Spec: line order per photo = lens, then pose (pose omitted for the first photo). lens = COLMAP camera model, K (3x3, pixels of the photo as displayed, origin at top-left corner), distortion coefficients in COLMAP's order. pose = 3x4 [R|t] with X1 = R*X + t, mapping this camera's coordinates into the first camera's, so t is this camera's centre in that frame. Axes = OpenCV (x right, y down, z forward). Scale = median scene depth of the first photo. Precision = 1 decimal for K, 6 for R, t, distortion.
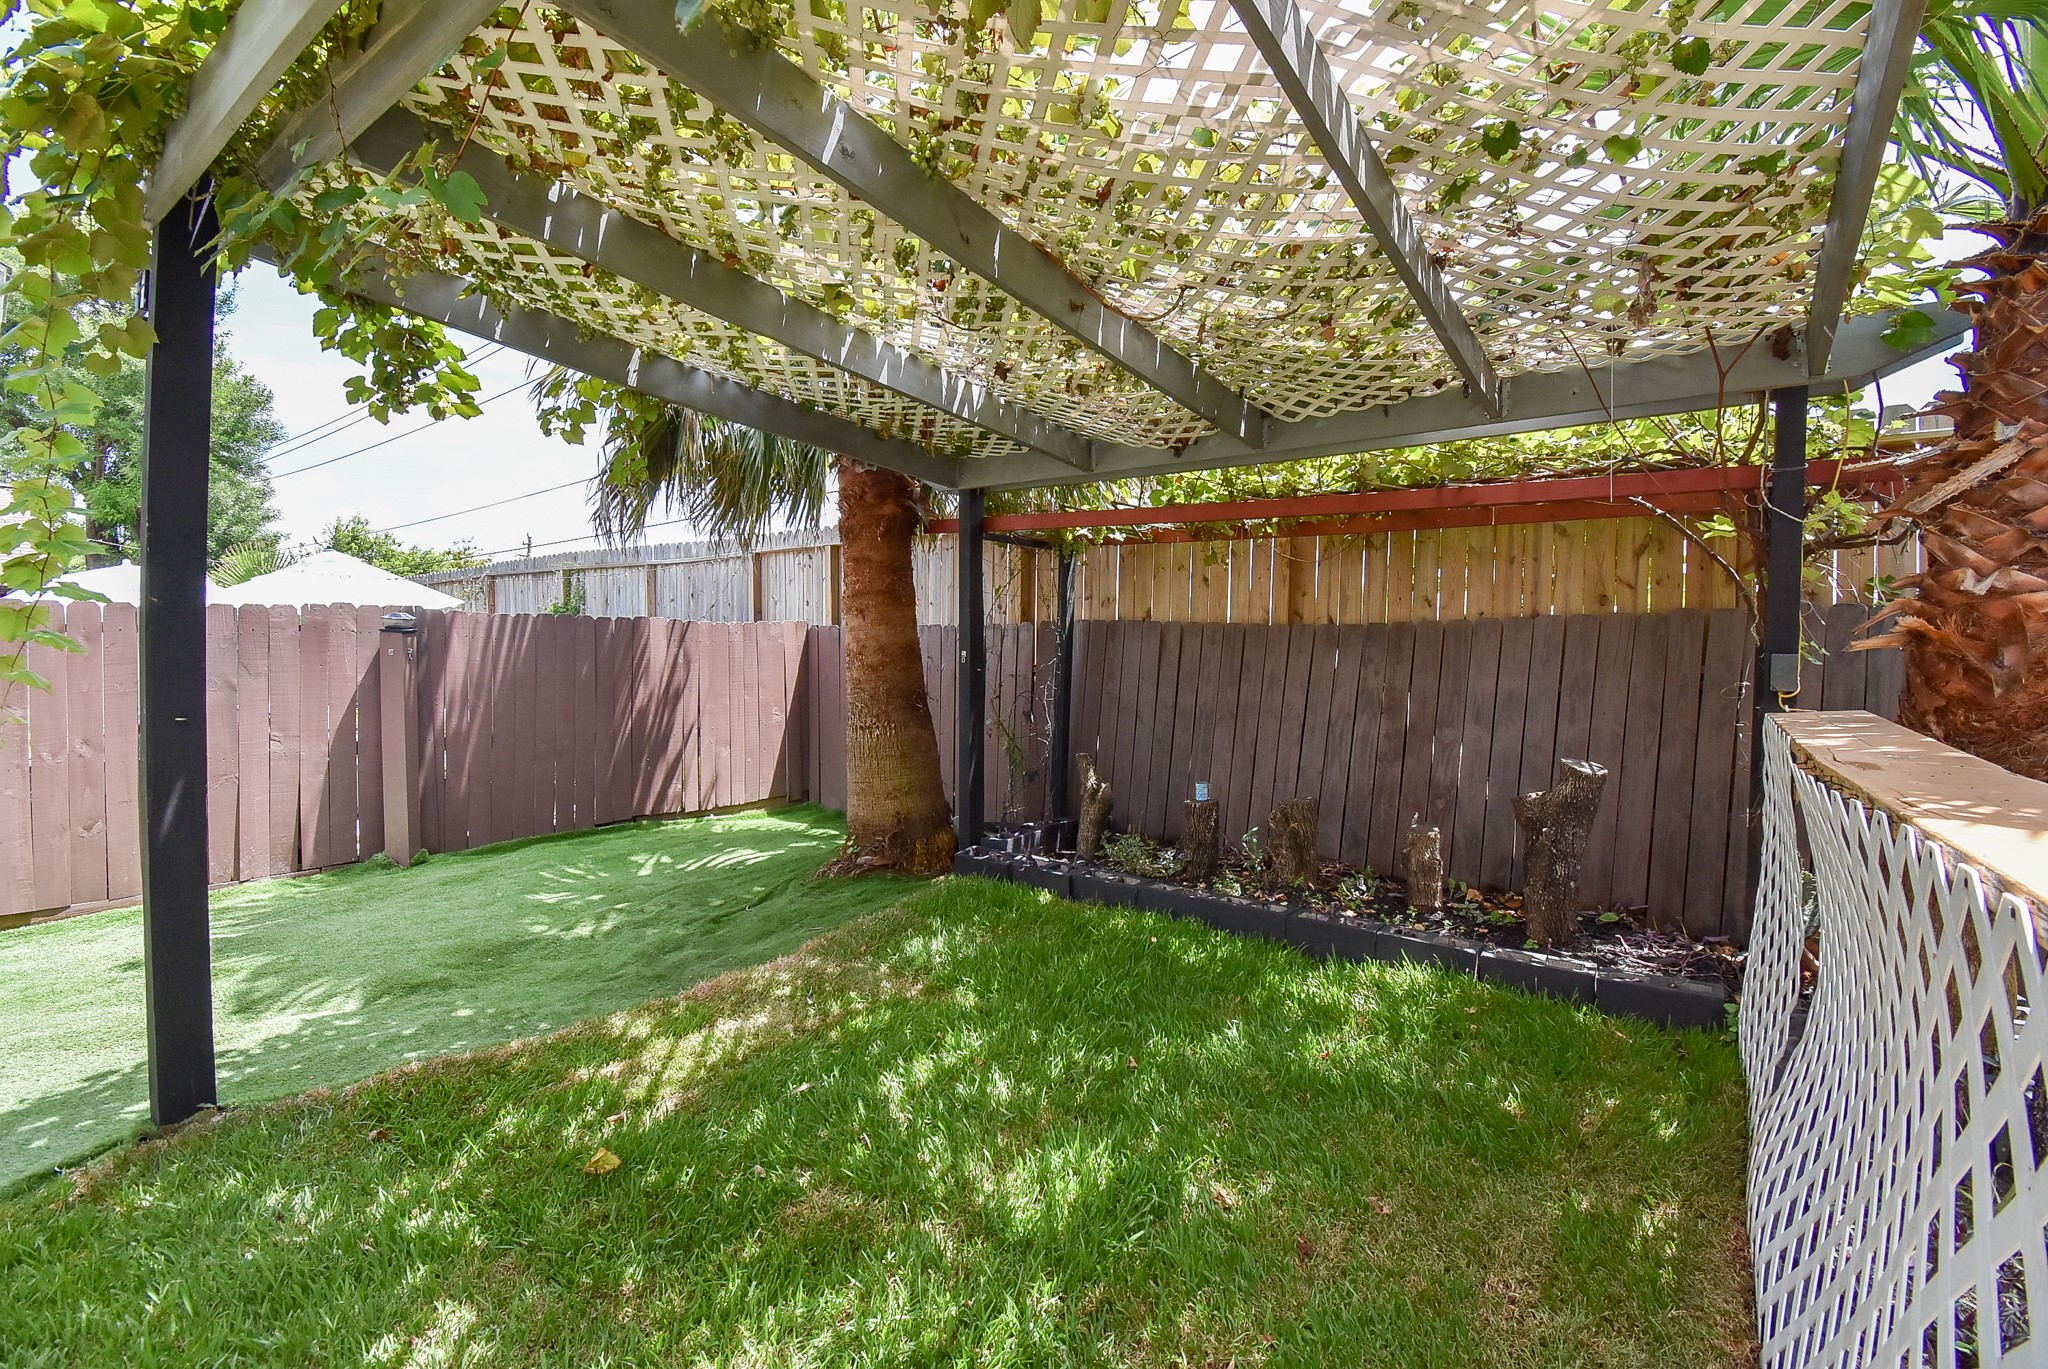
lens RADIAL K [[909.4, 0, 1019.3], [0, 909.4, 682.5], [0, 0, 1]] dist [0.010041, -0.018762]
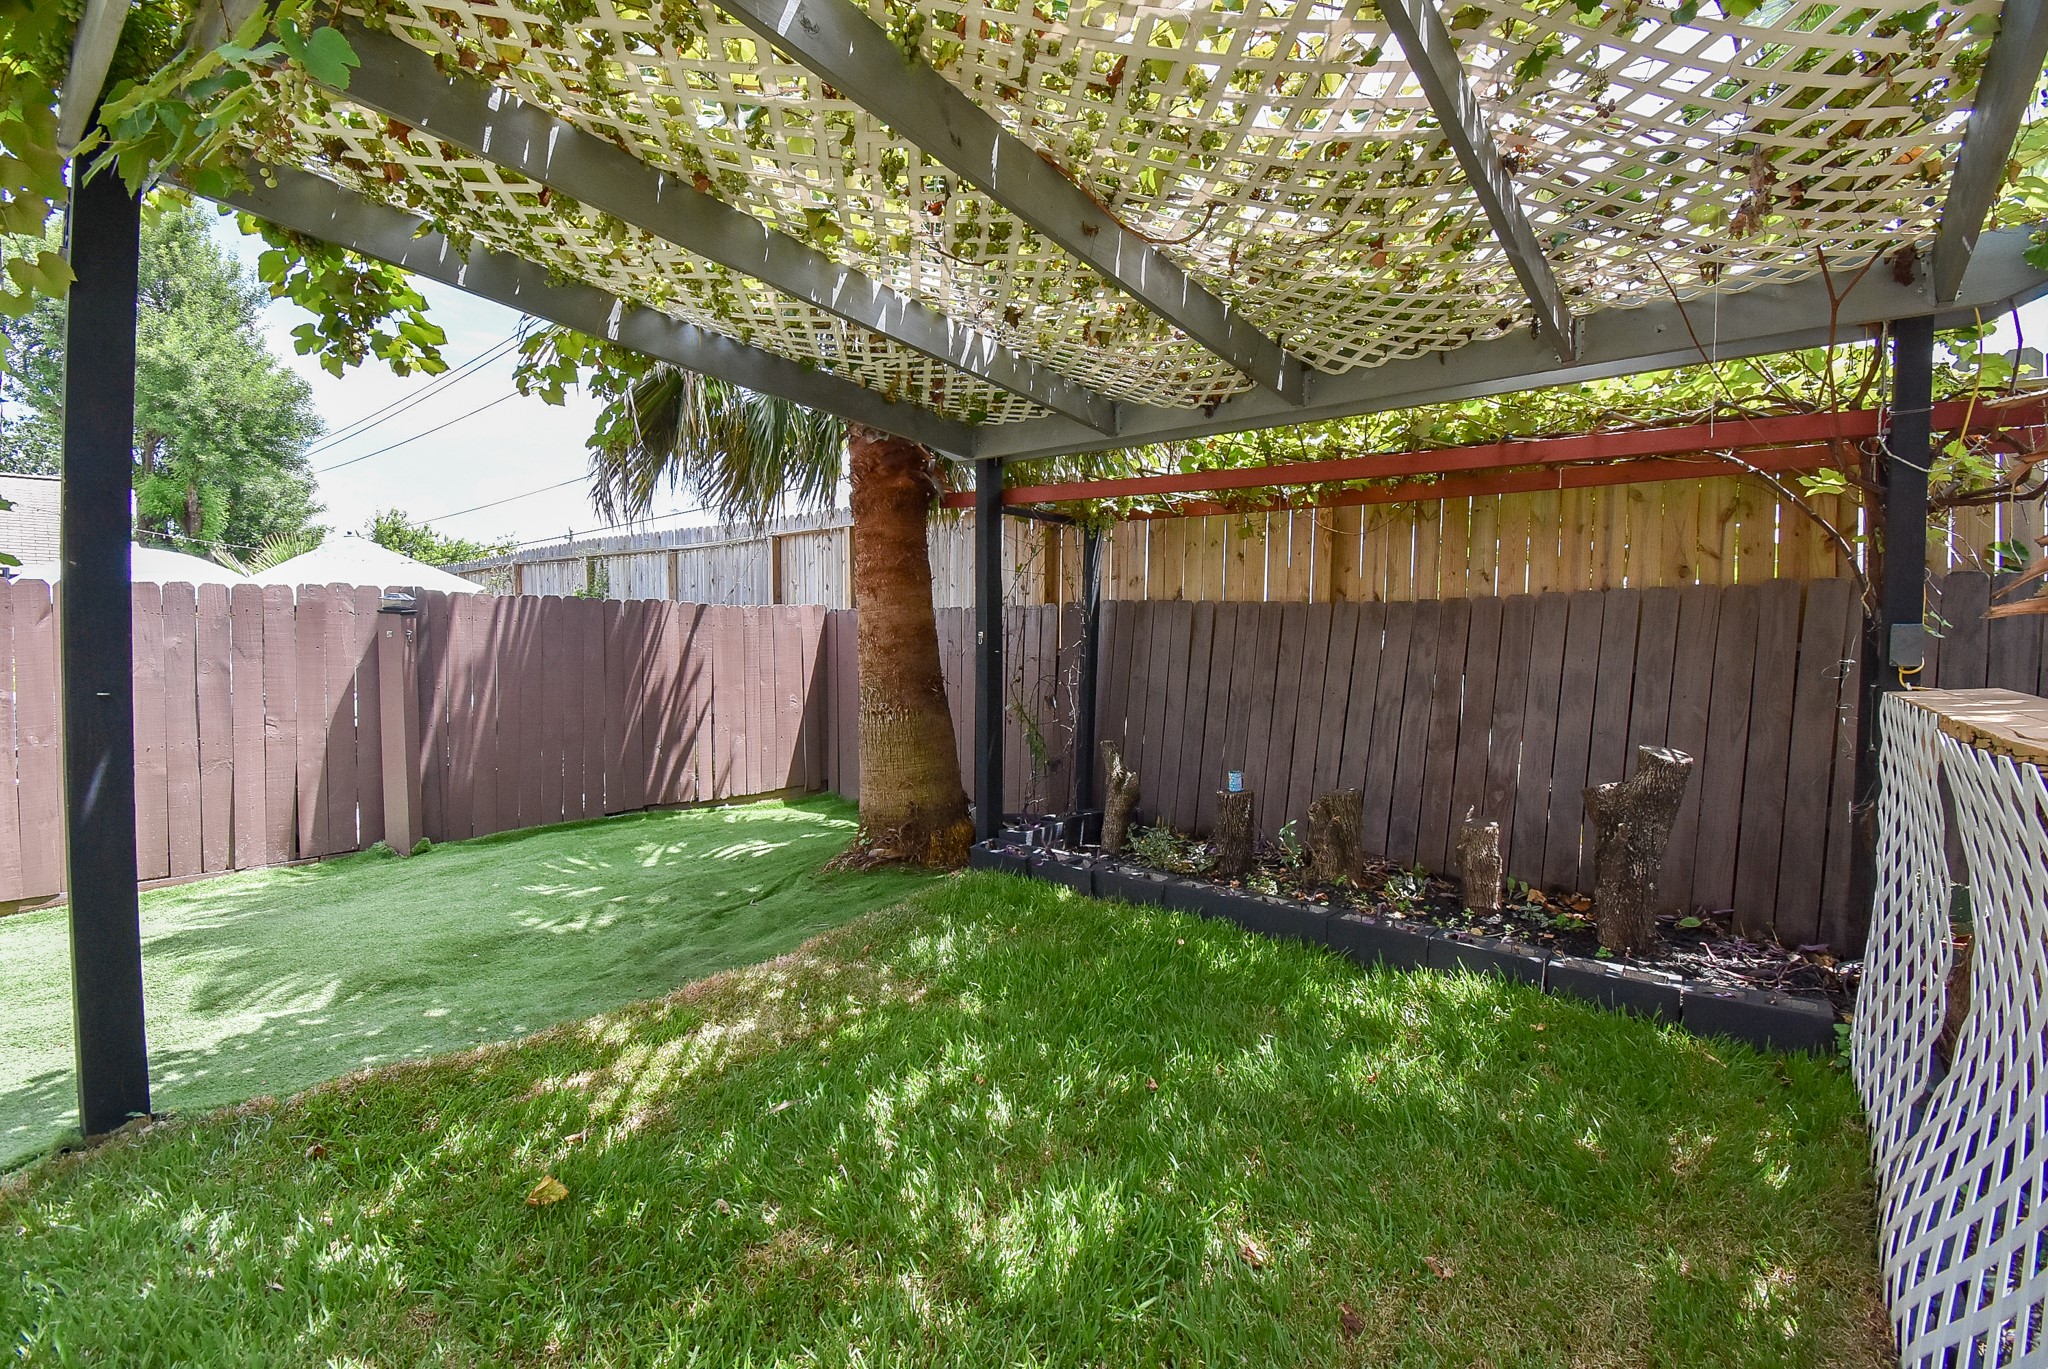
lens RADIAL K [[909.4, 0, 1020.2], [0, 909.4, 685.1], [0, 0, 1]] dist [0.010041, -0.018762]
pose [[0.999227, 0.000147, -0.039322, 0.028443], [0.000280, 0.999941, 0.010853, 0.017820], [0.039322, -0.010855, 0.999168, 0.103775]]
